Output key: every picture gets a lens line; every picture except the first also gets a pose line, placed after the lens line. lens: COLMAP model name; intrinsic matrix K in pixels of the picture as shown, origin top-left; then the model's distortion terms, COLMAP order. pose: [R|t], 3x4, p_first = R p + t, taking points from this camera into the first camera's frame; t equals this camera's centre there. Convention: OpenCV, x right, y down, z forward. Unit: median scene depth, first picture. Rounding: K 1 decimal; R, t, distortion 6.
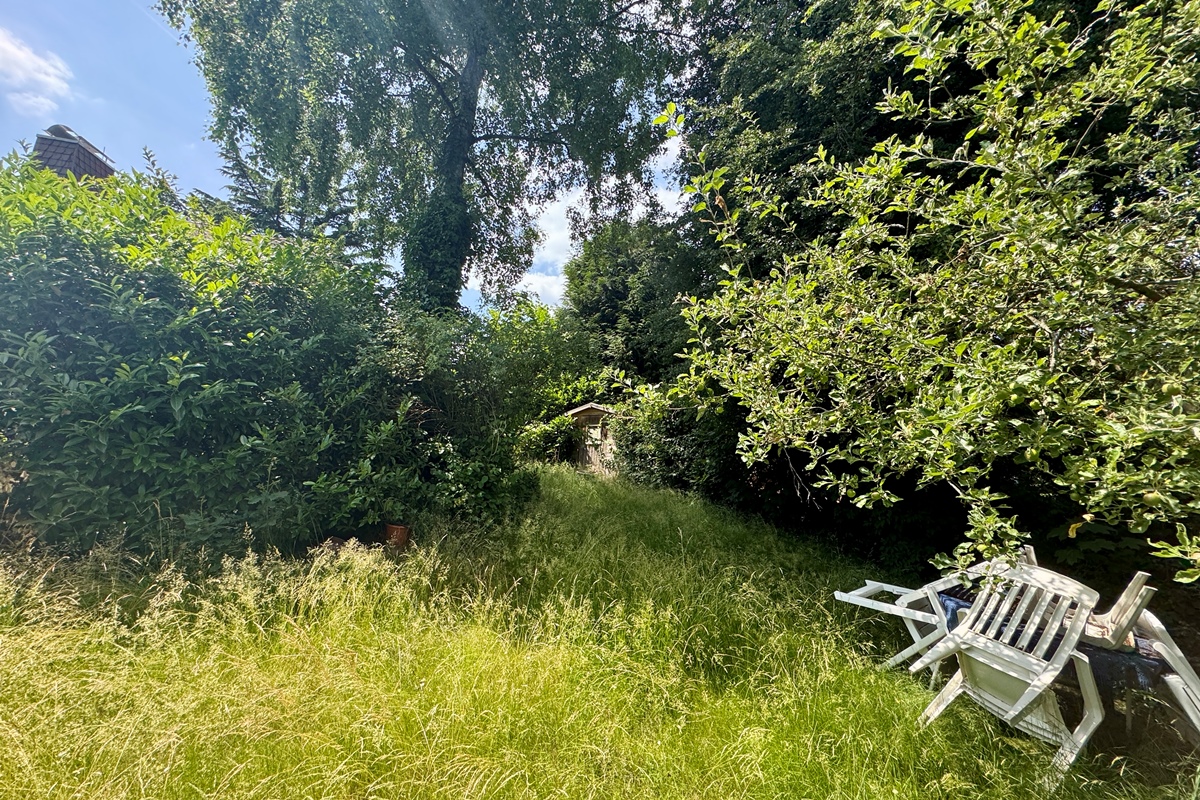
lens RADIAL K [[479.7, 0, 599.4], [0, 479.7, 405.0], [0, 0, 1]] dist [0.000815, 0.000122]
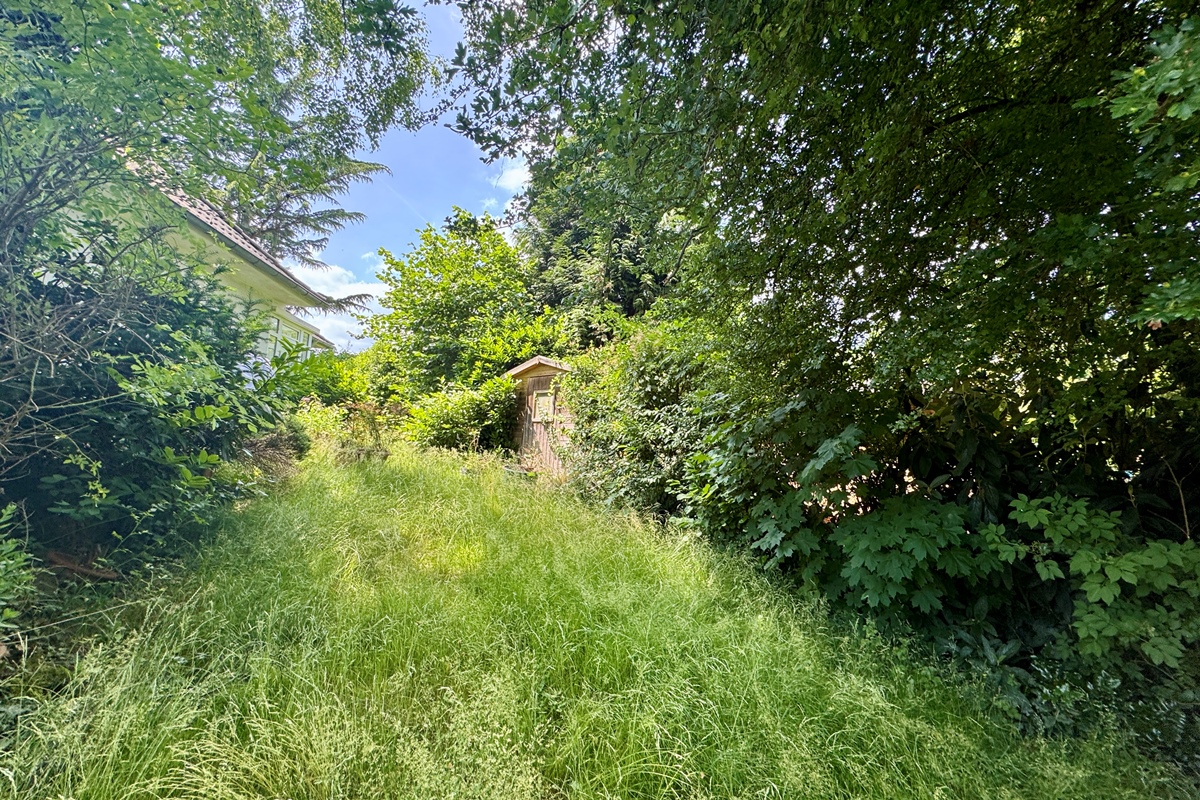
lens RADIAL K [[479.7, 0, 601.2], [0, 479.7, 401.2], [0, 0, 1]] dist [0.000815, 0.000122]
pose [[0.997965, -0.007483, -0.063322, 0.120951], [0.010150, 0.999070, 0.041899, 0.034094], [0.062950, -0.042456, 0.997113, 0.436166]]
